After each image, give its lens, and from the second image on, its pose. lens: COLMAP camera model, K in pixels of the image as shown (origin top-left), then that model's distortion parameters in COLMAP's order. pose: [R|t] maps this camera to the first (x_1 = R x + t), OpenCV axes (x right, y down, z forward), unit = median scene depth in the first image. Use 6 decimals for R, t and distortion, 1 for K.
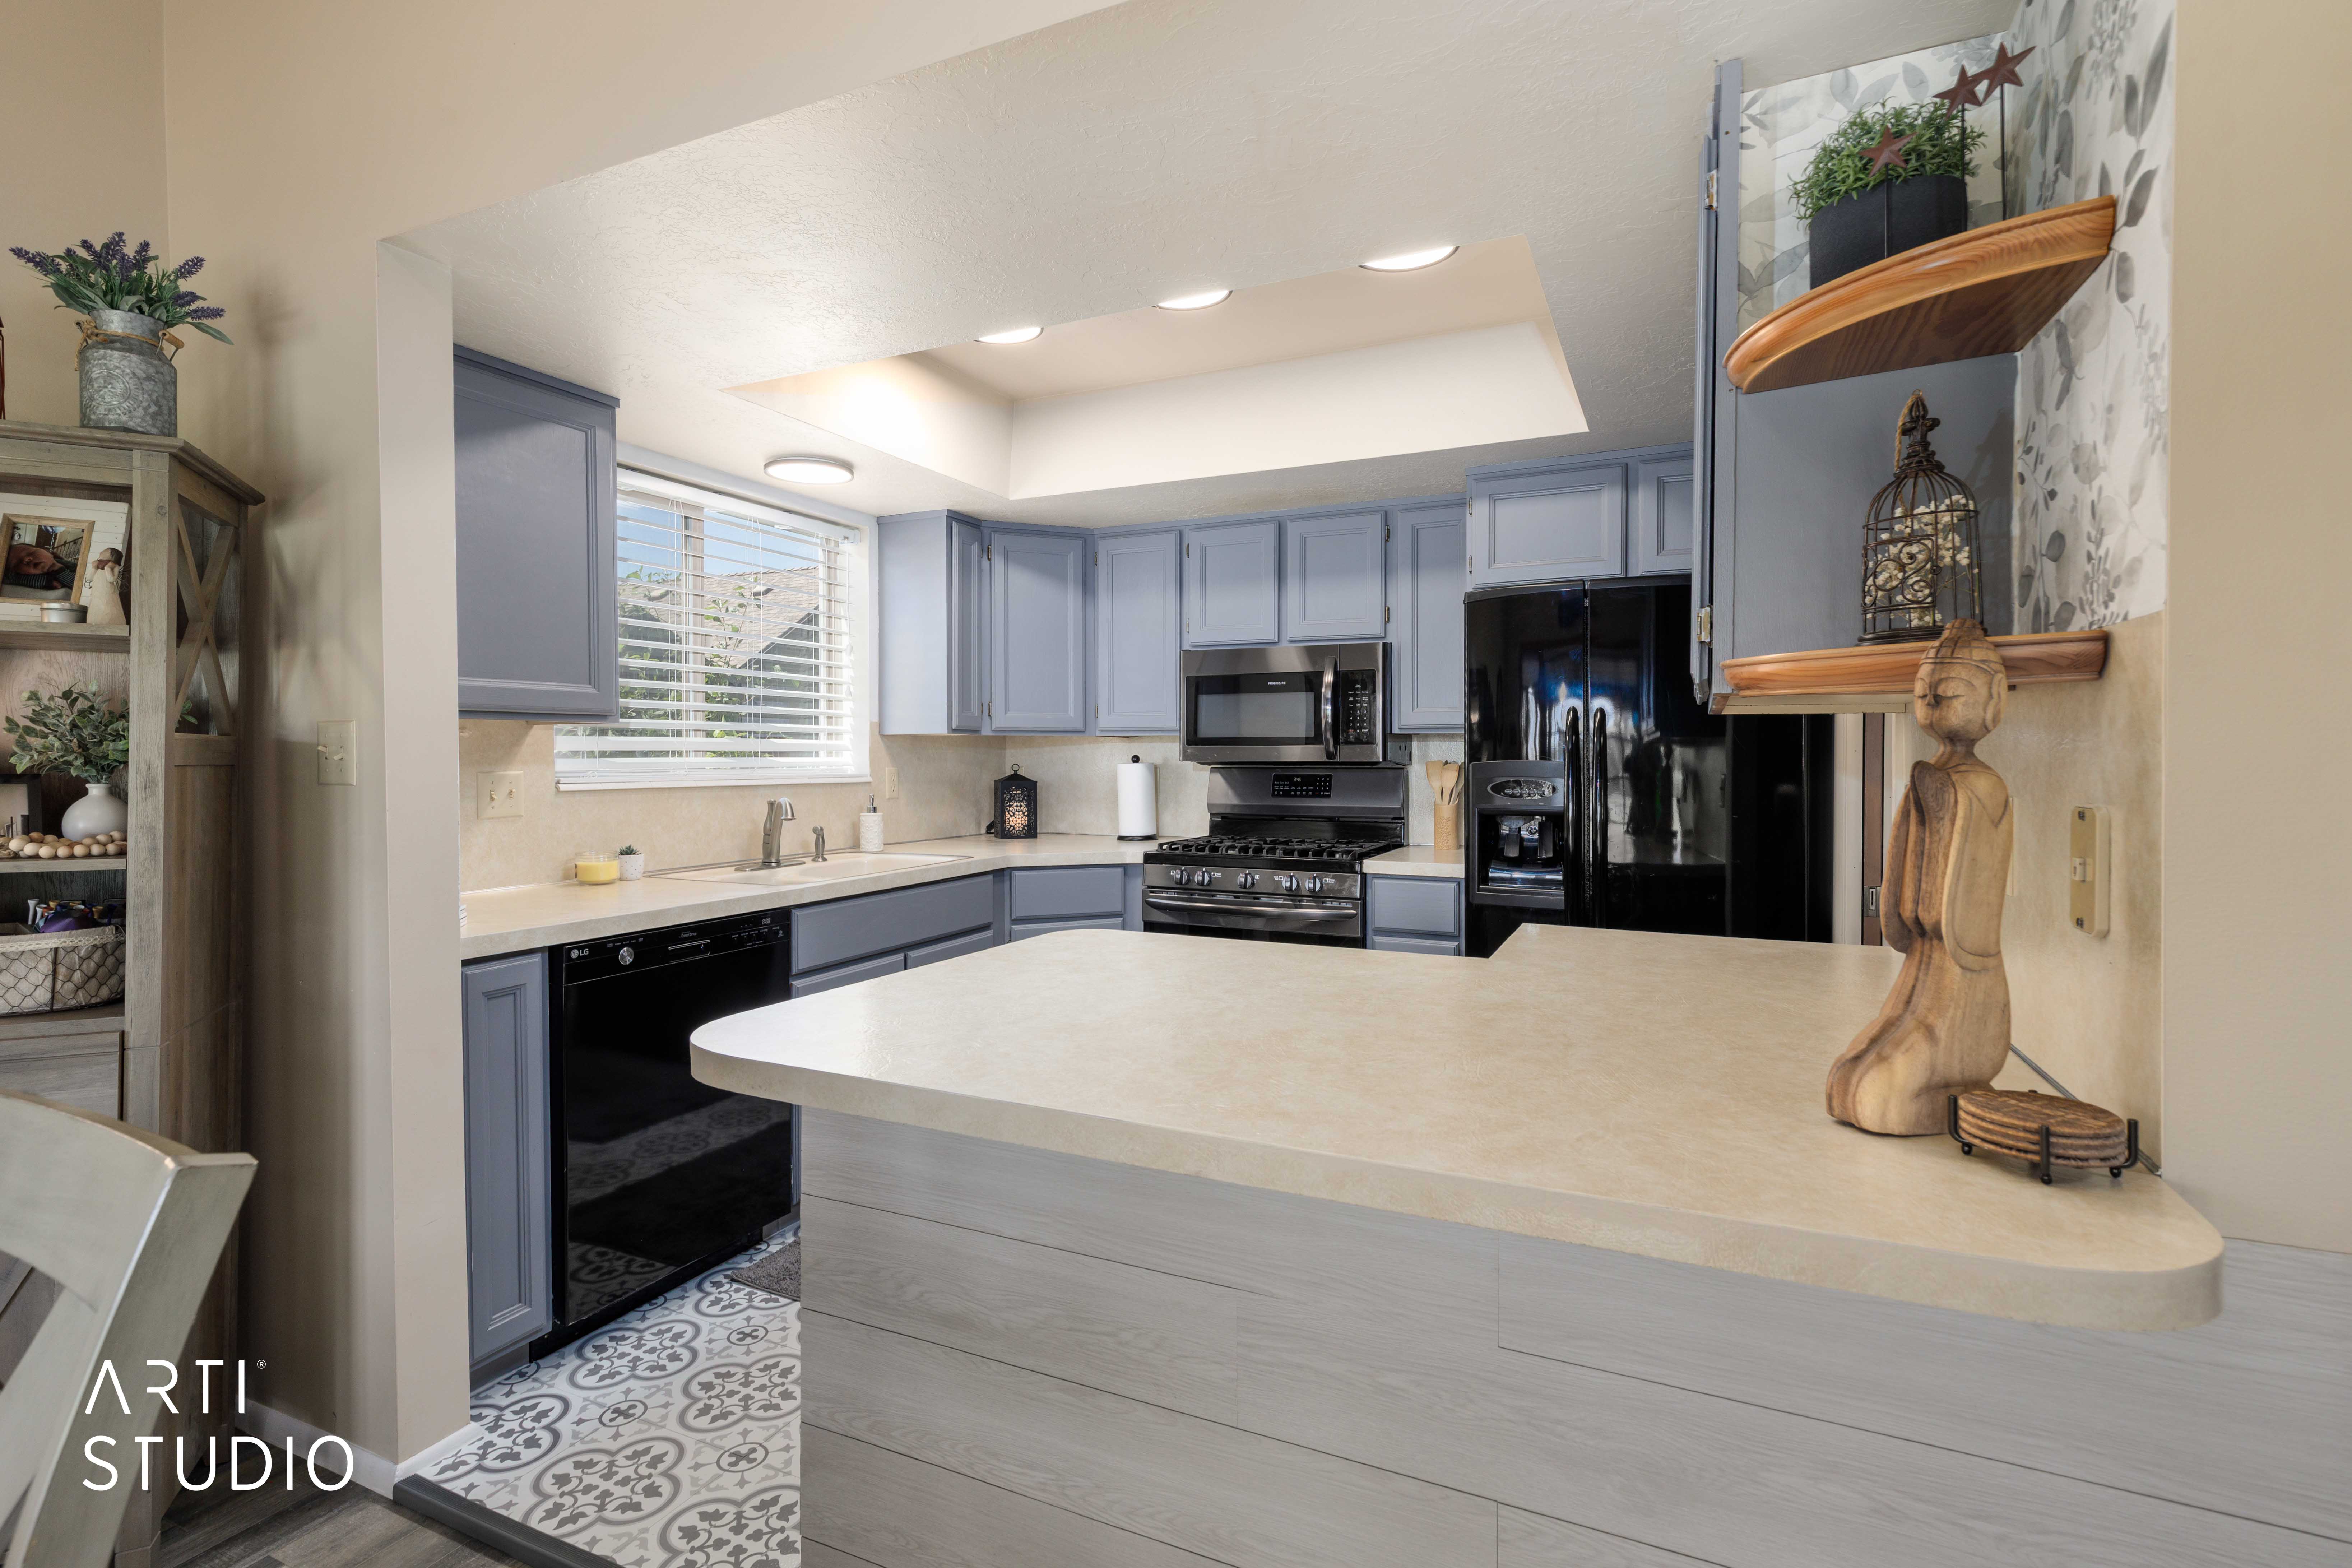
lens RADIAL K [[1055.5, 0, 1176.9], [0, 1055.5, 767.1], [0, 0, 1]] dist [0.006666, -0.000531]
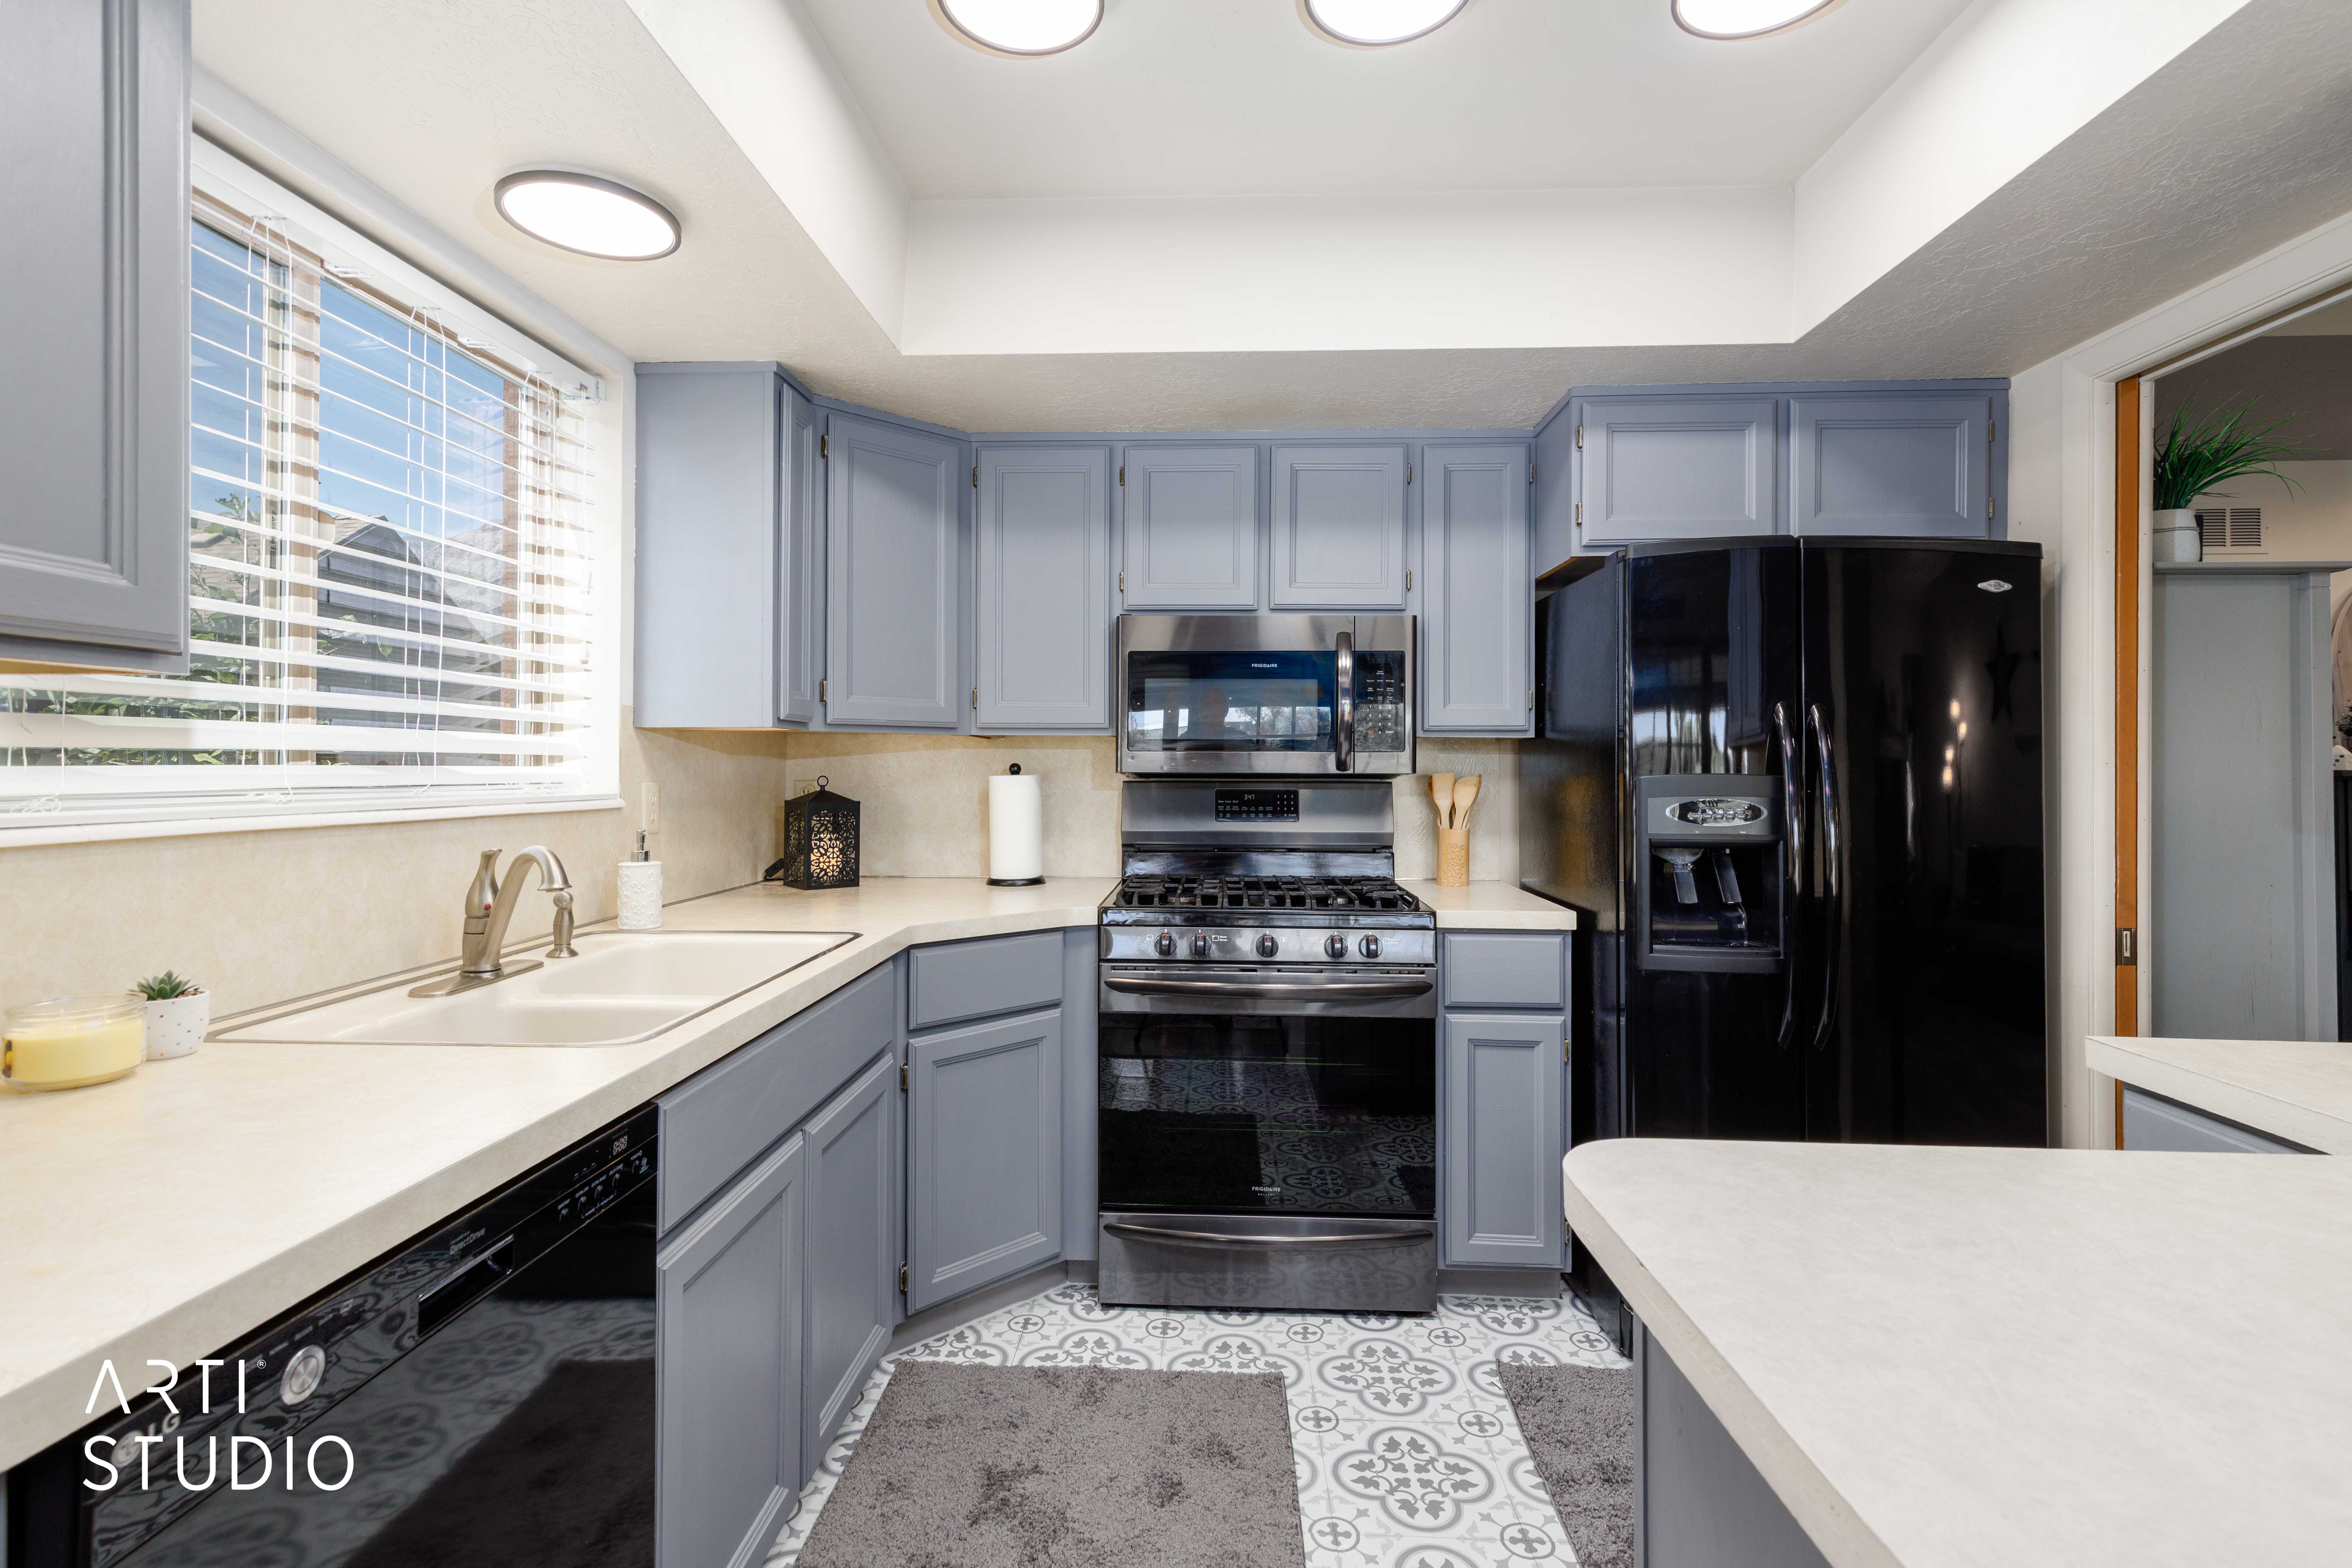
lens RADIAL K [[1055.5, 0, 1176.4], [0, 1055.5, 756.8], [0, 0, 1]] dist [0.006666, -0.000531]
pose [[0.927381, 0.007007, 0.374052, -0.245915], [-0.000575, 0.999850, -0.017305, -0.004452], [-0.374117, 0.015833, 0.927246, 0.369014]]
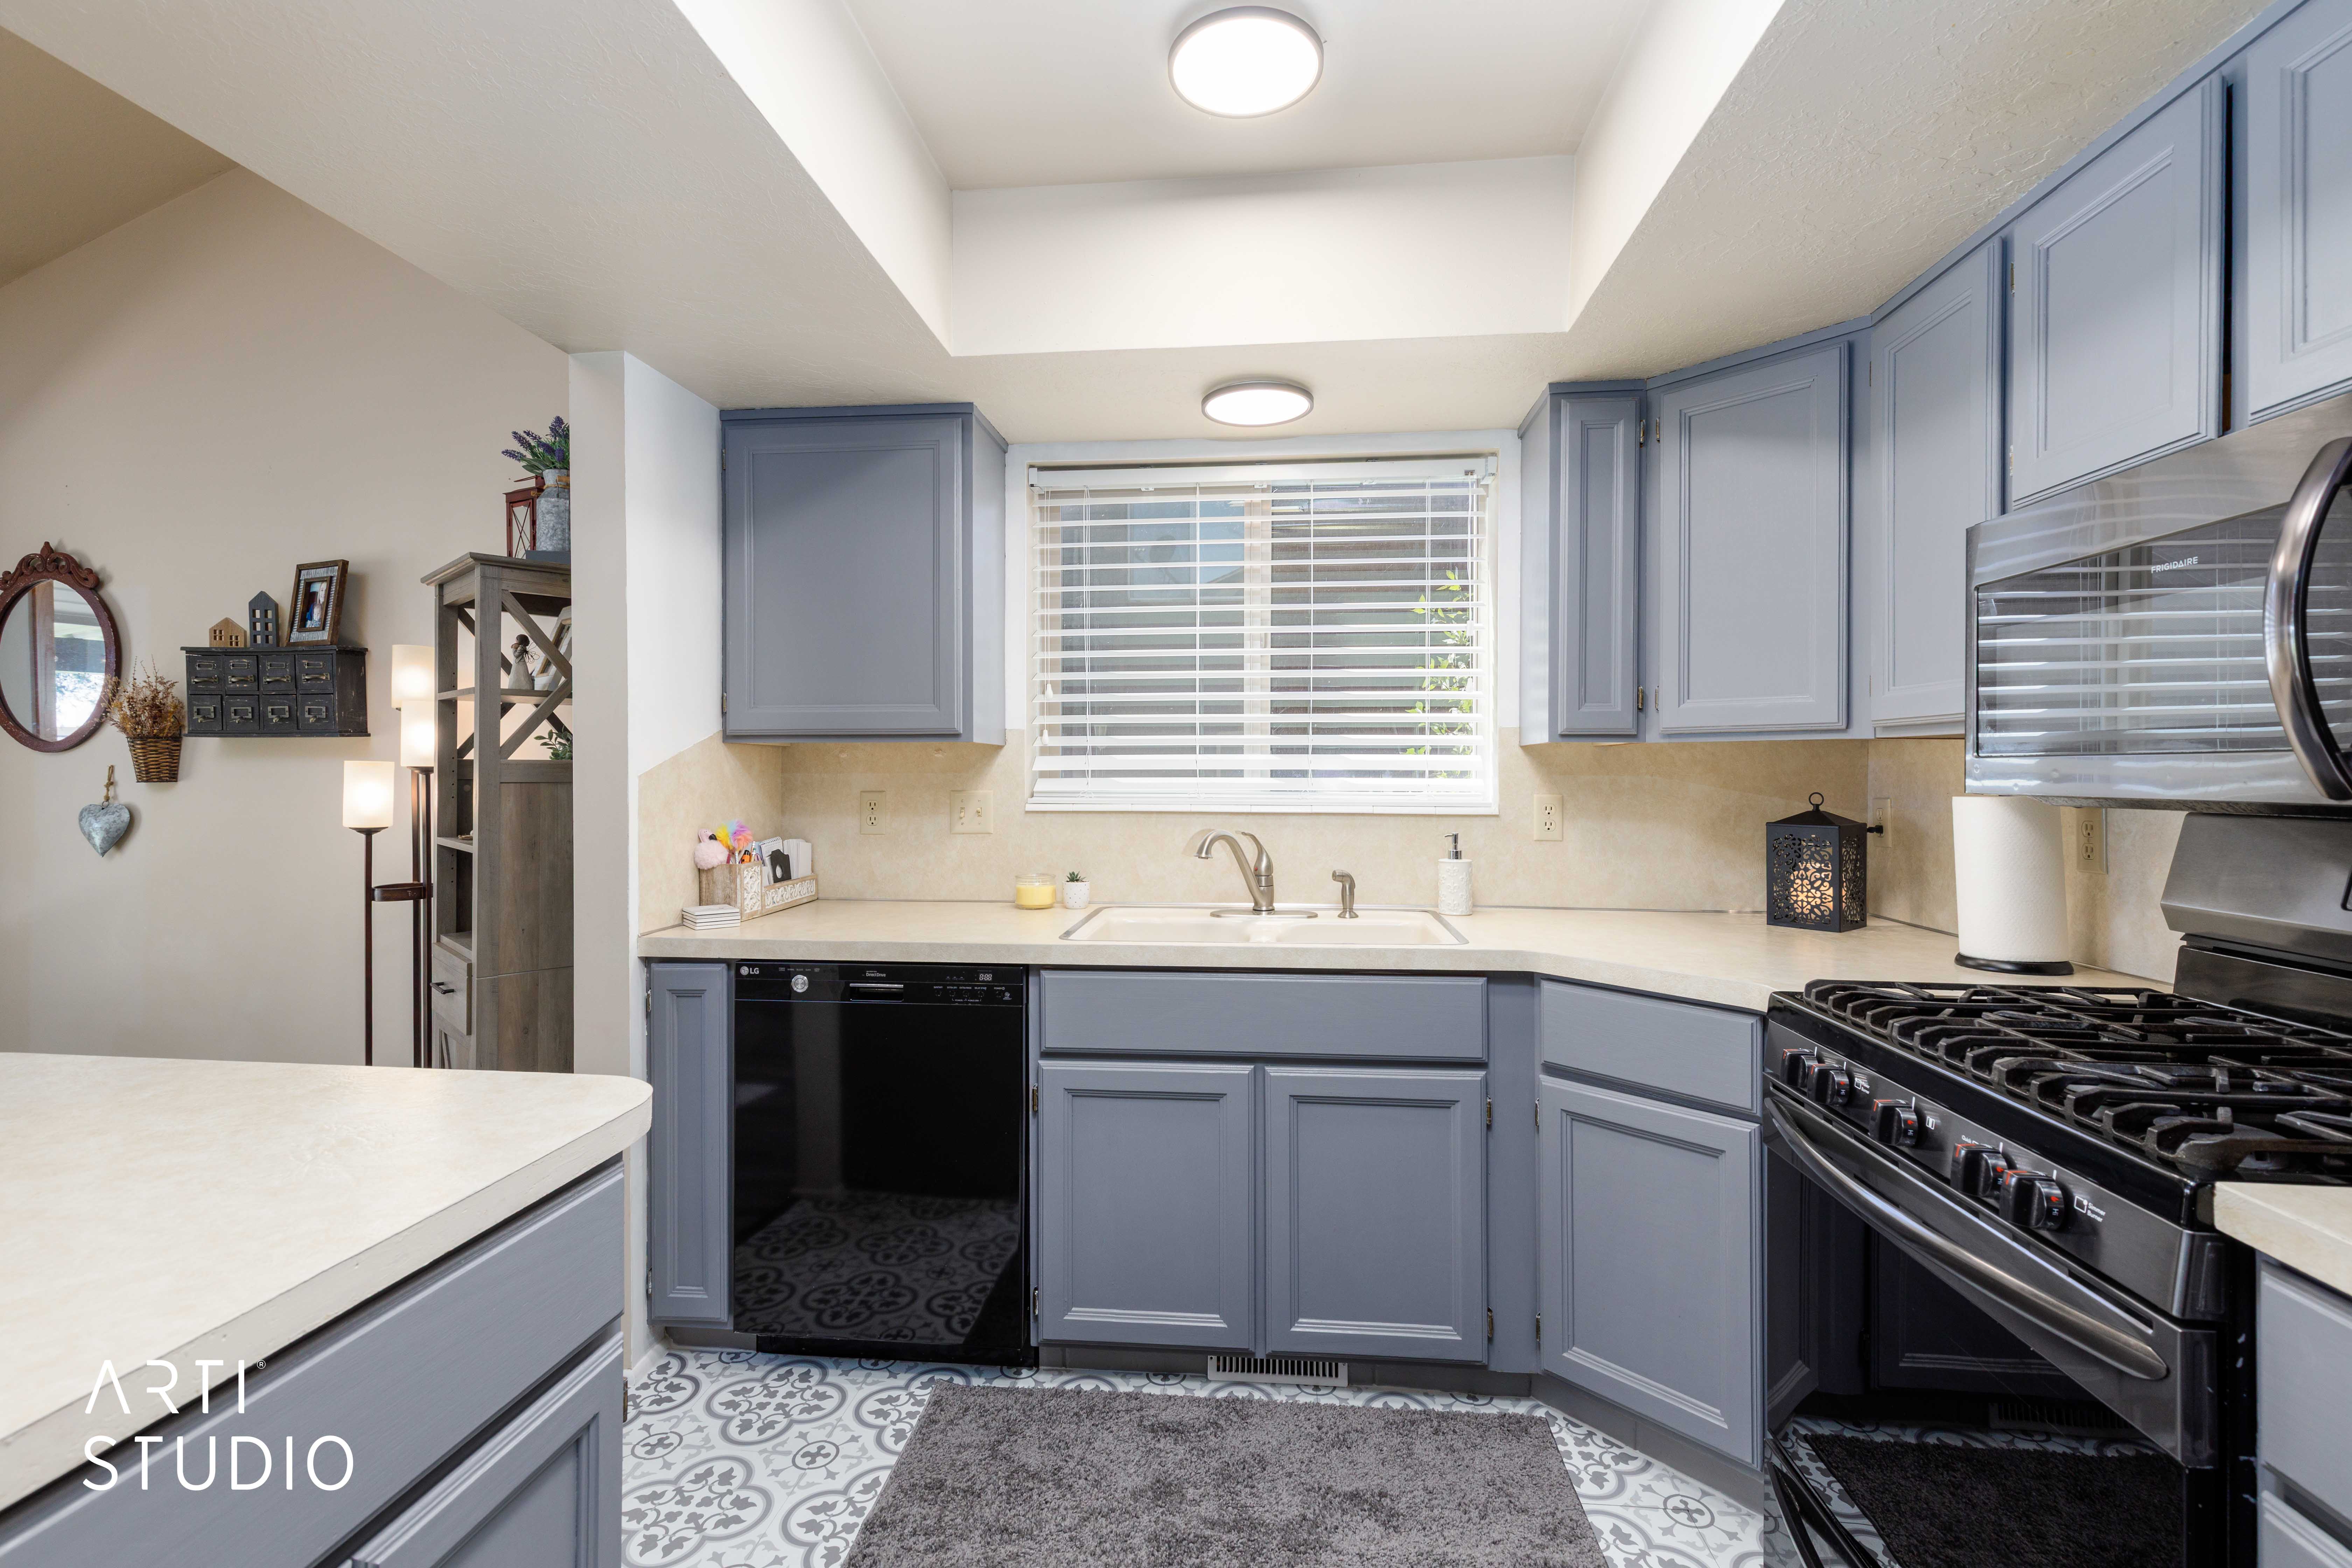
lens RADIAL K [[1055.5, 0, 1193.1], [0, 1055.5, 772.4], [0, 0, 1]] dist [0.006666, -0.000531]
pose [[0.341004, 0.000707, -0.940062, 0.318753], [-0.011304, 0.999931, -0.003349, -0.009643], [0.939994, 0.011768, 0.340988, 0.627960]]
